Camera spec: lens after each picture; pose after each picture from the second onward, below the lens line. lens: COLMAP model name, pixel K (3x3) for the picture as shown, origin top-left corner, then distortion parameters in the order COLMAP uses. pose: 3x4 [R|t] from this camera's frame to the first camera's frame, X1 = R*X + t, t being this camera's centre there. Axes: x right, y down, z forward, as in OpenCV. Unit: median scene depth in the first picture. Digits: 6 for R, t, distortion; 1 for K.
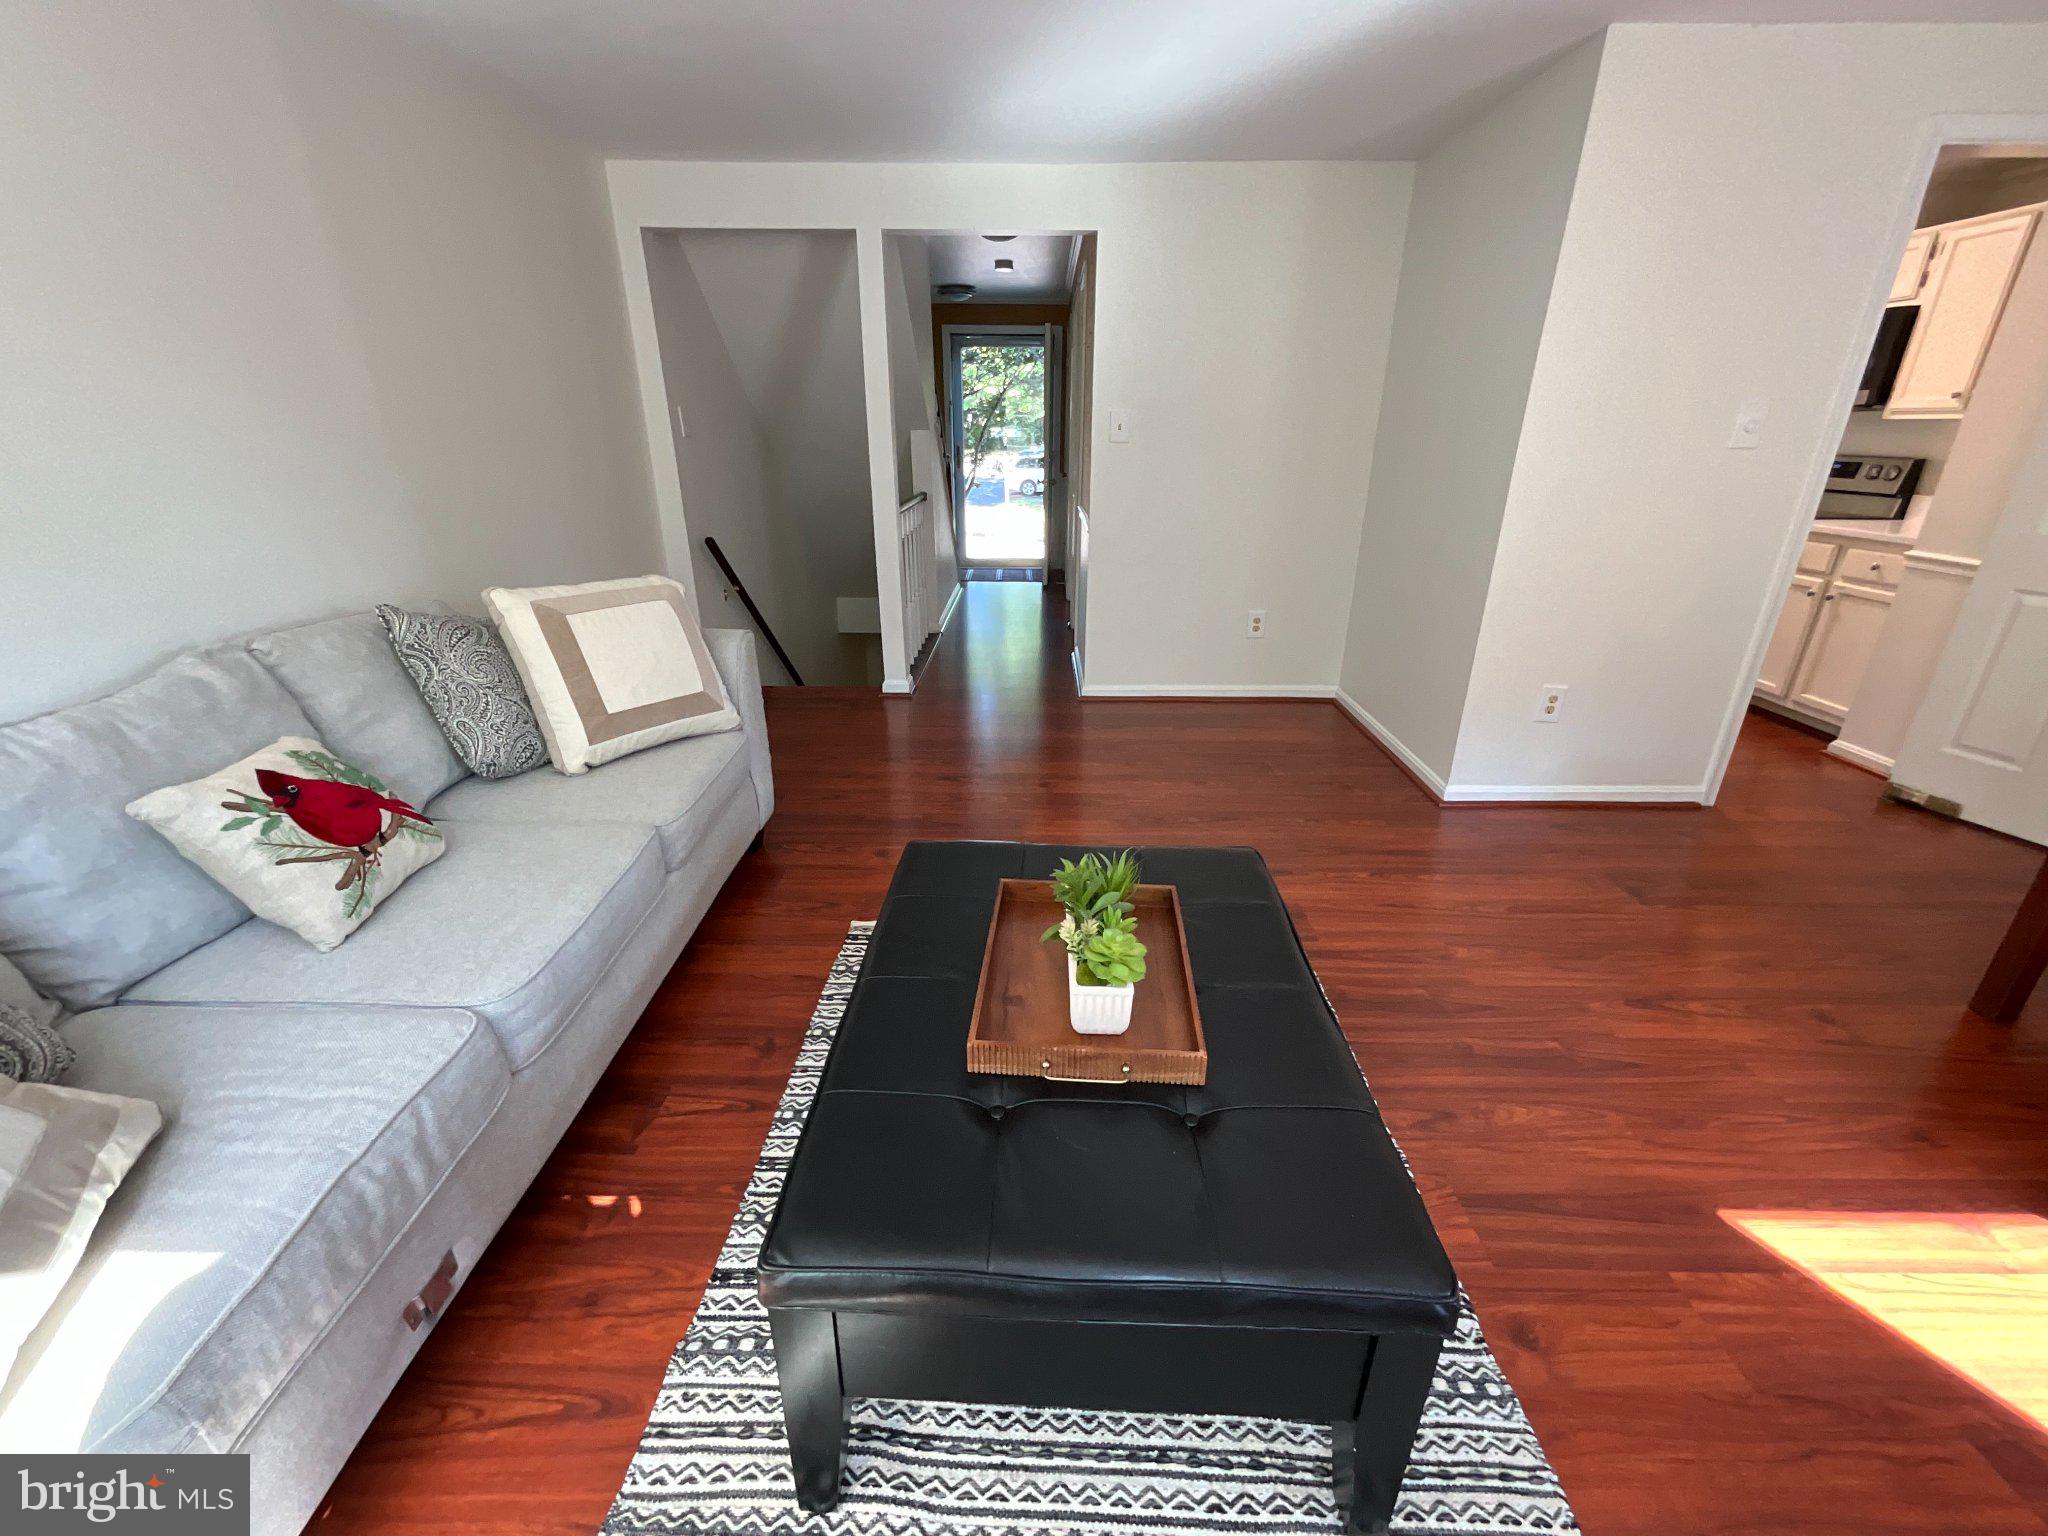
lens RADIAL K [[834.4, 0, 1028.3], [0, 834.4, 757.2], [0, 0, 1]] dist [-0.004490, 0.002391]
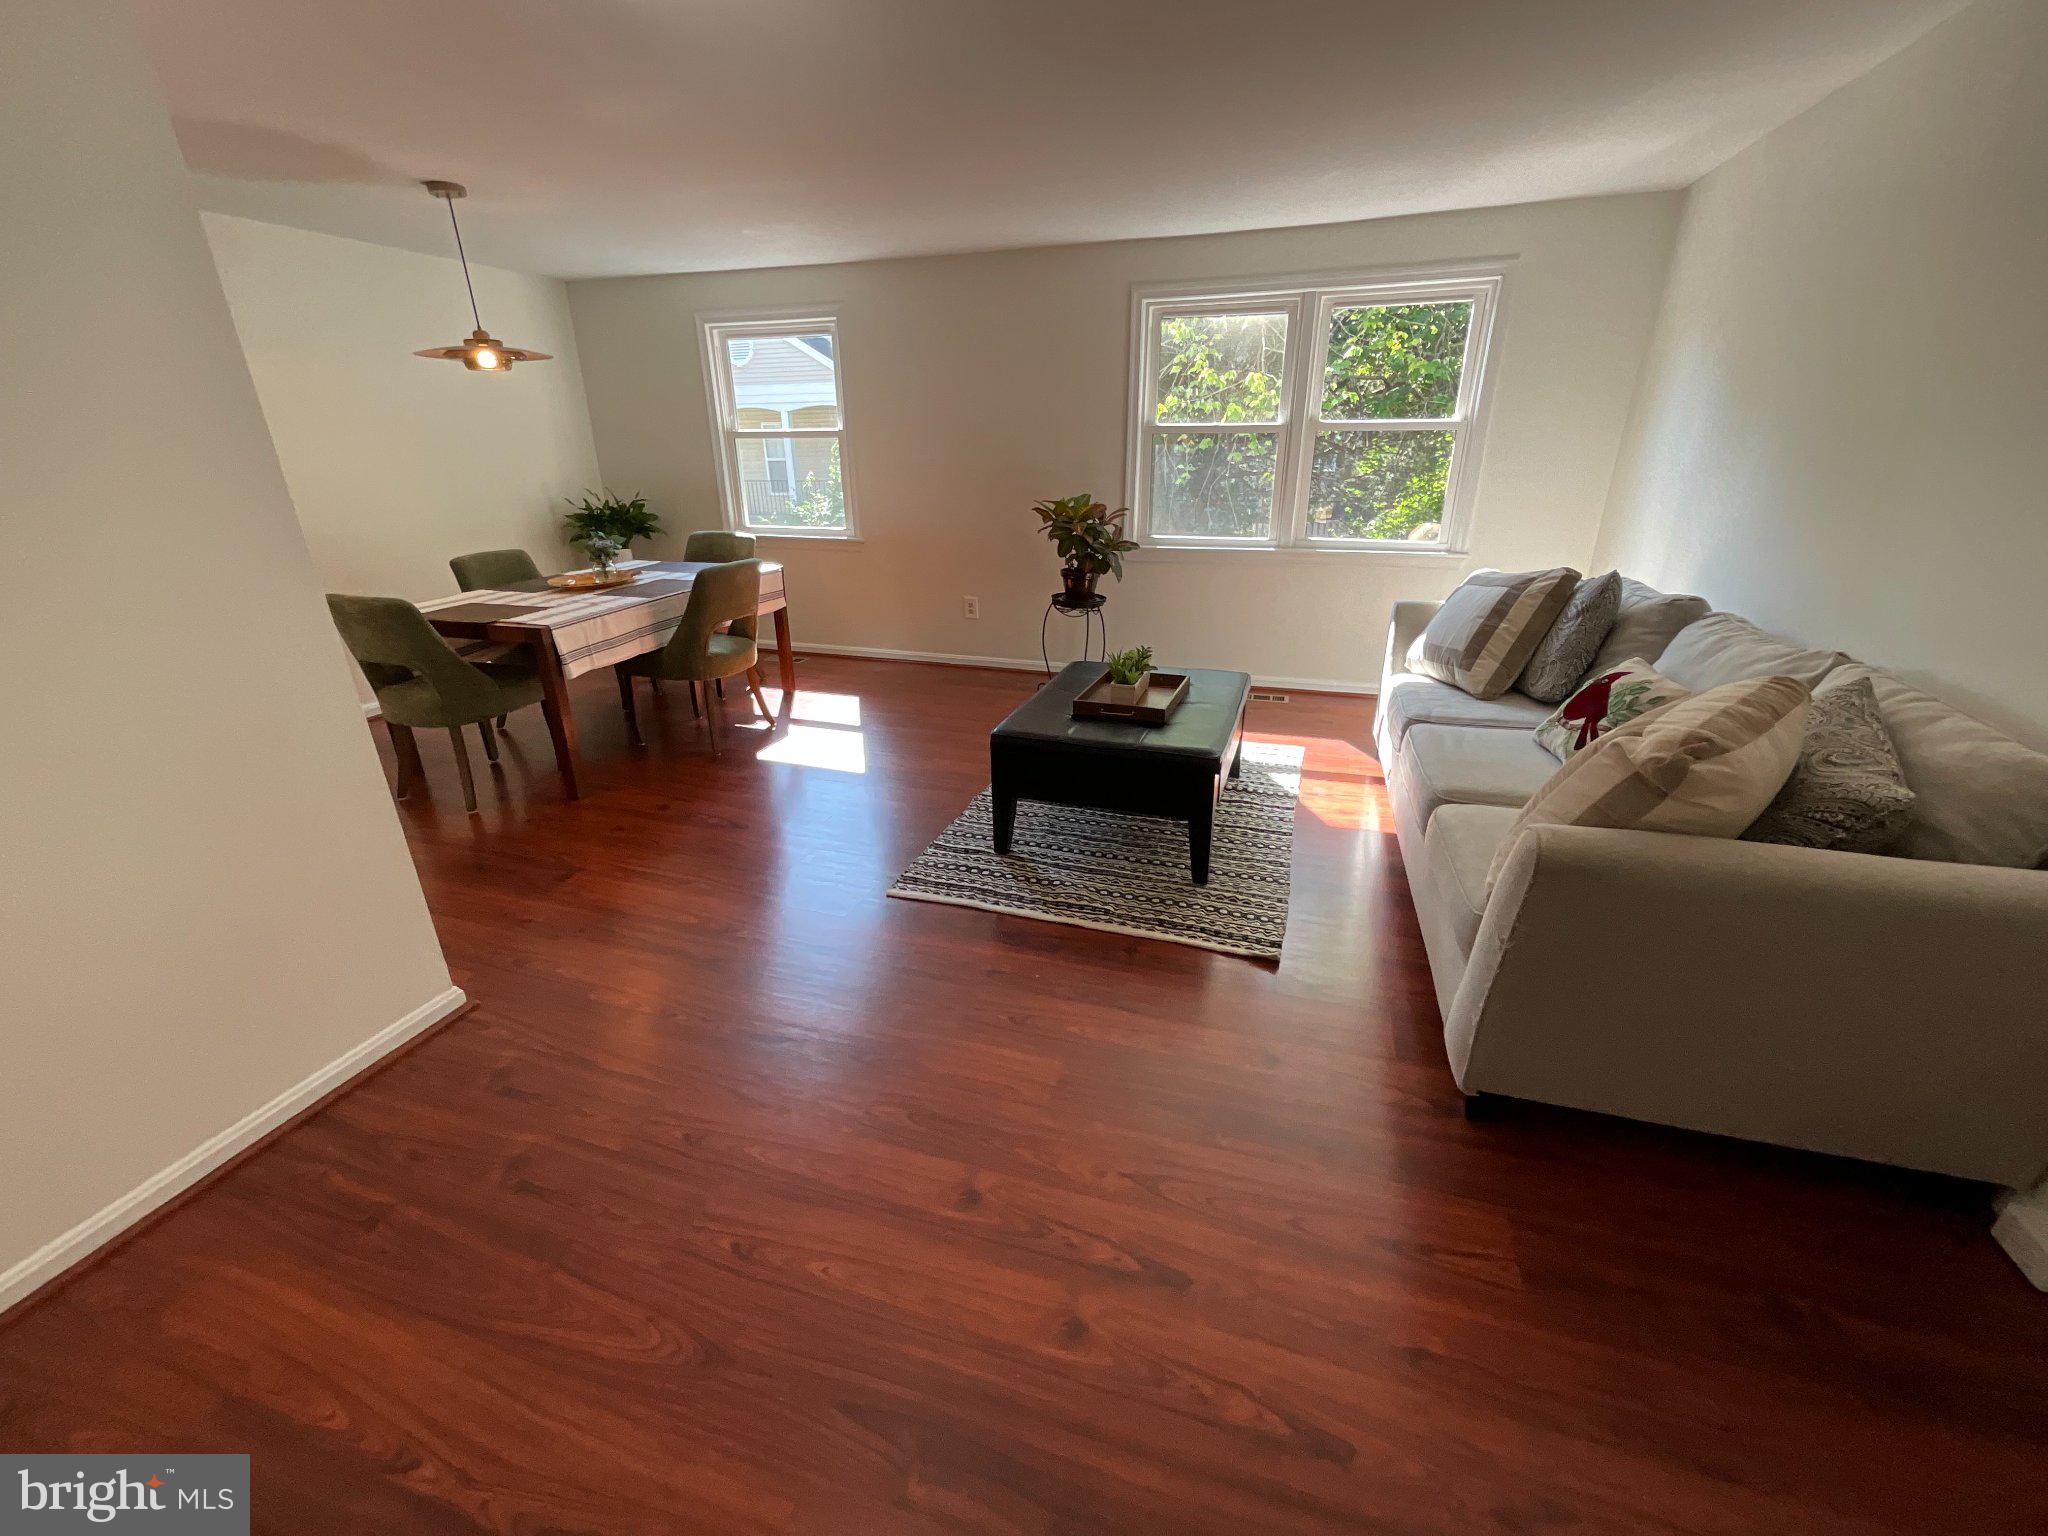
lens RADIAL K [[834.4, 0, 1027.6], [0, 834.4, 765.9], [0, 0, 1]] dist [-0.004490, 0.002391]
pose [[-0.956717, -0.100511, 0.273112, -0.205405], [0.114716, 0.732229, 0.671328, -0.813336], [-0.267456, 0.673601, -0.689006, 1.944055]]
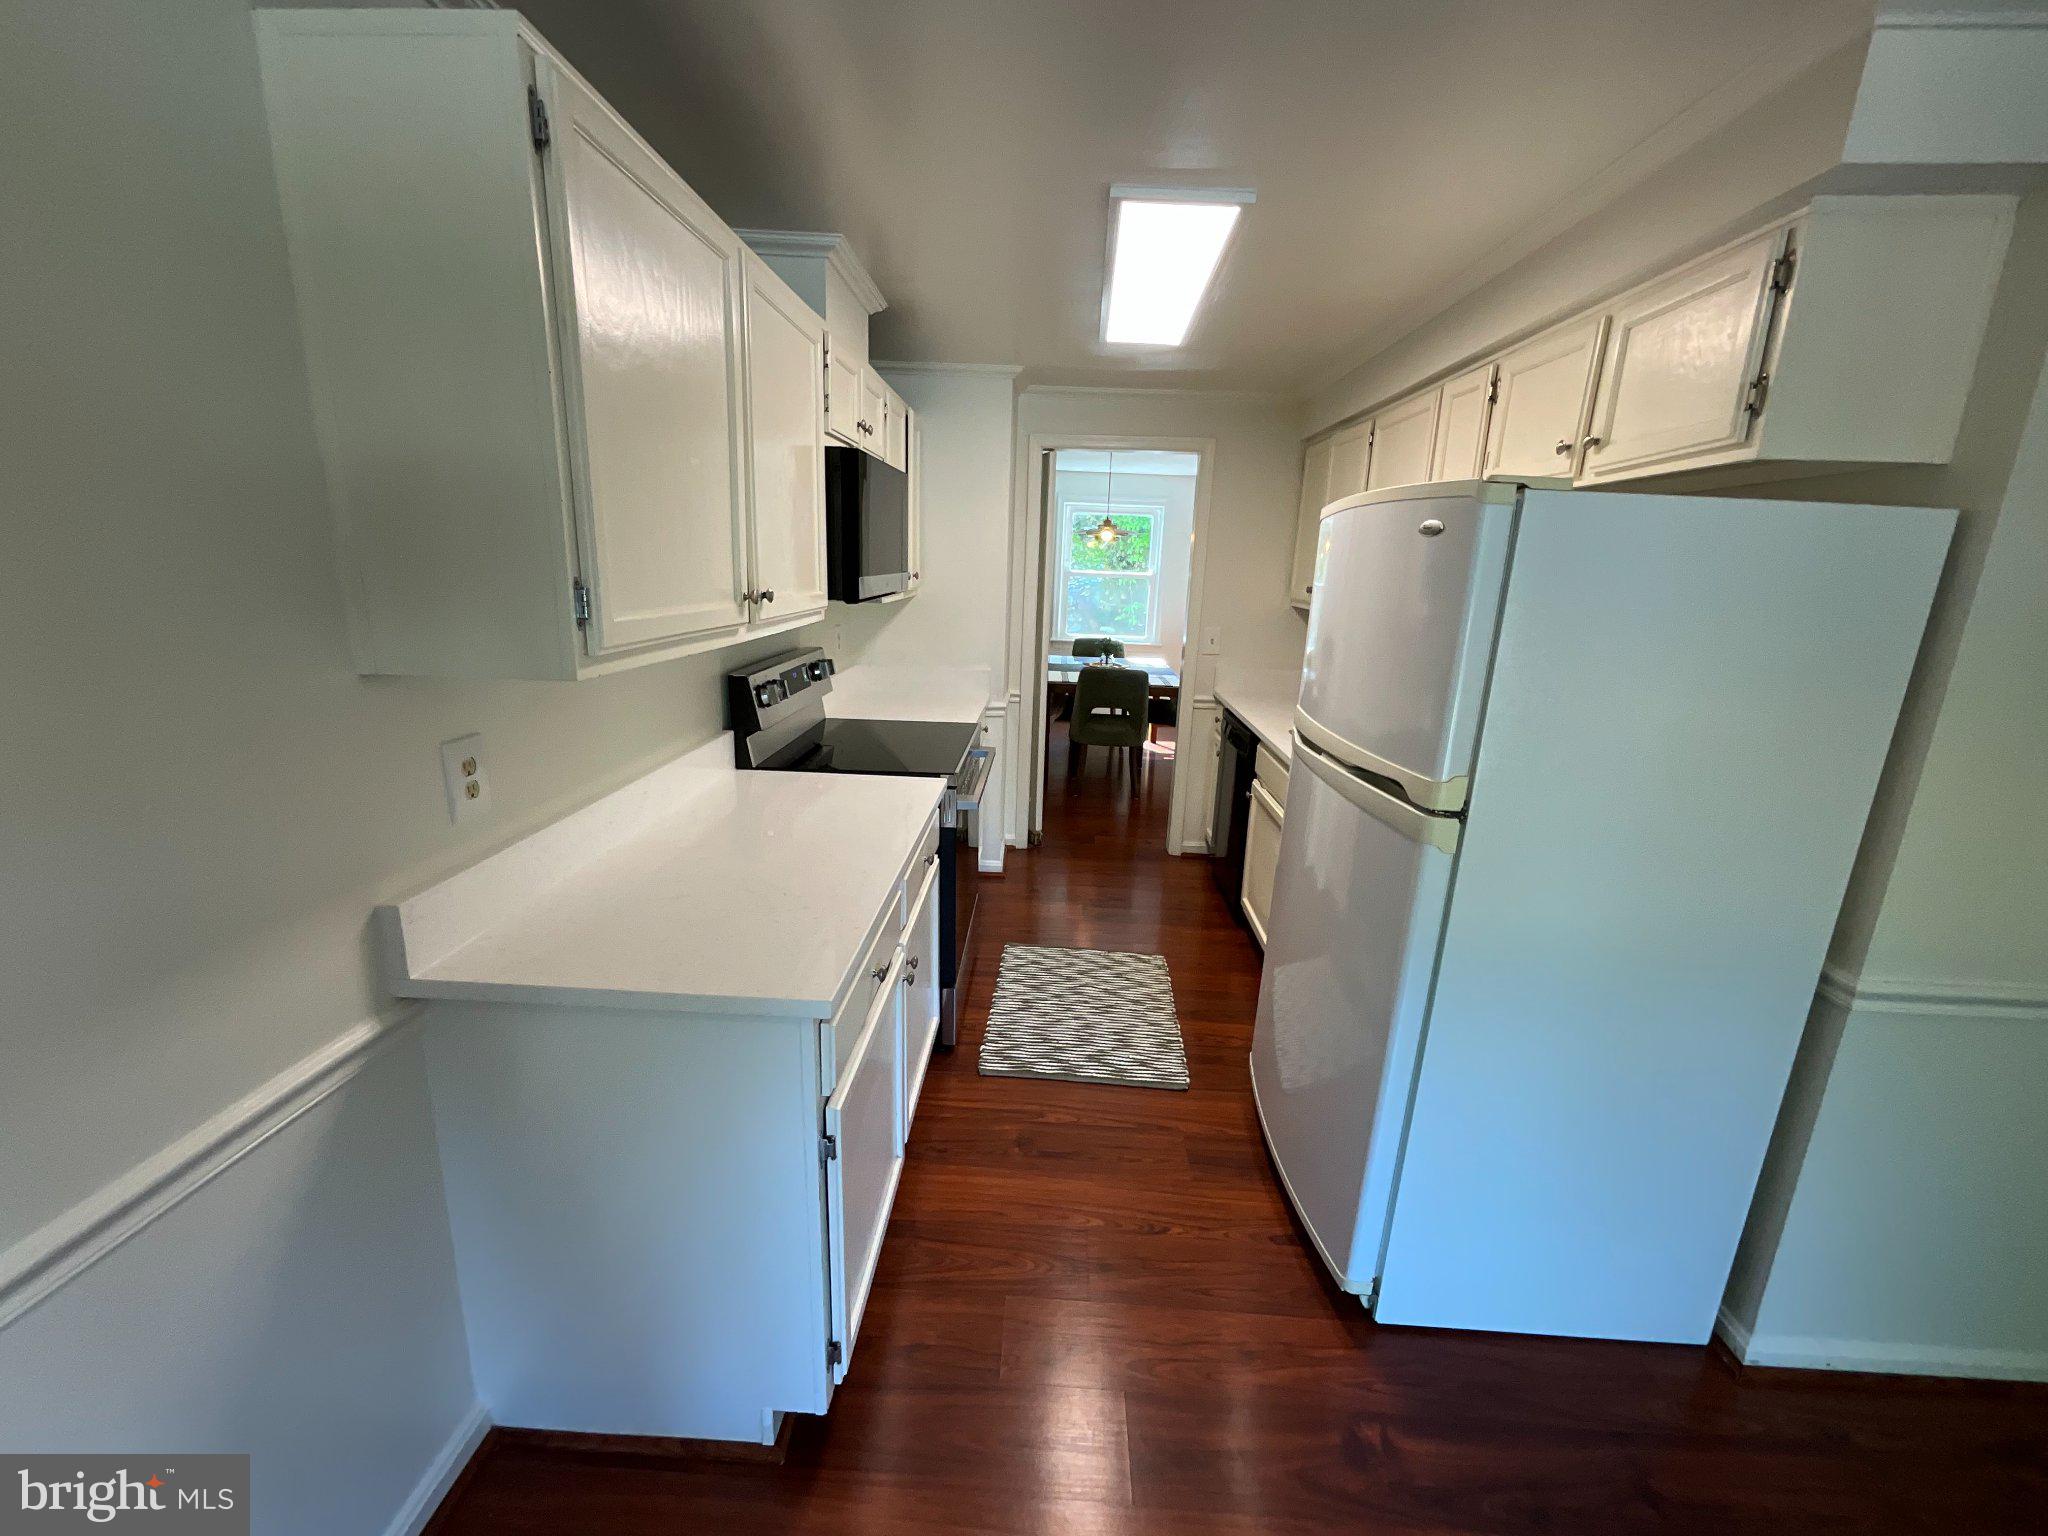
lens RADIAL K [[834.4, 0, 1012.4], [0, 834.4, 773.6], [0, 0, 1]] dist [-0.004490, 0.002391]
pose [[-0.998697, -0.041670, 0.029471, 1.684899], [-0.016265, 0.807162, 0.590106, -1.461259], [-0.048378, 0.588857, -0.806788, 3.379286]]
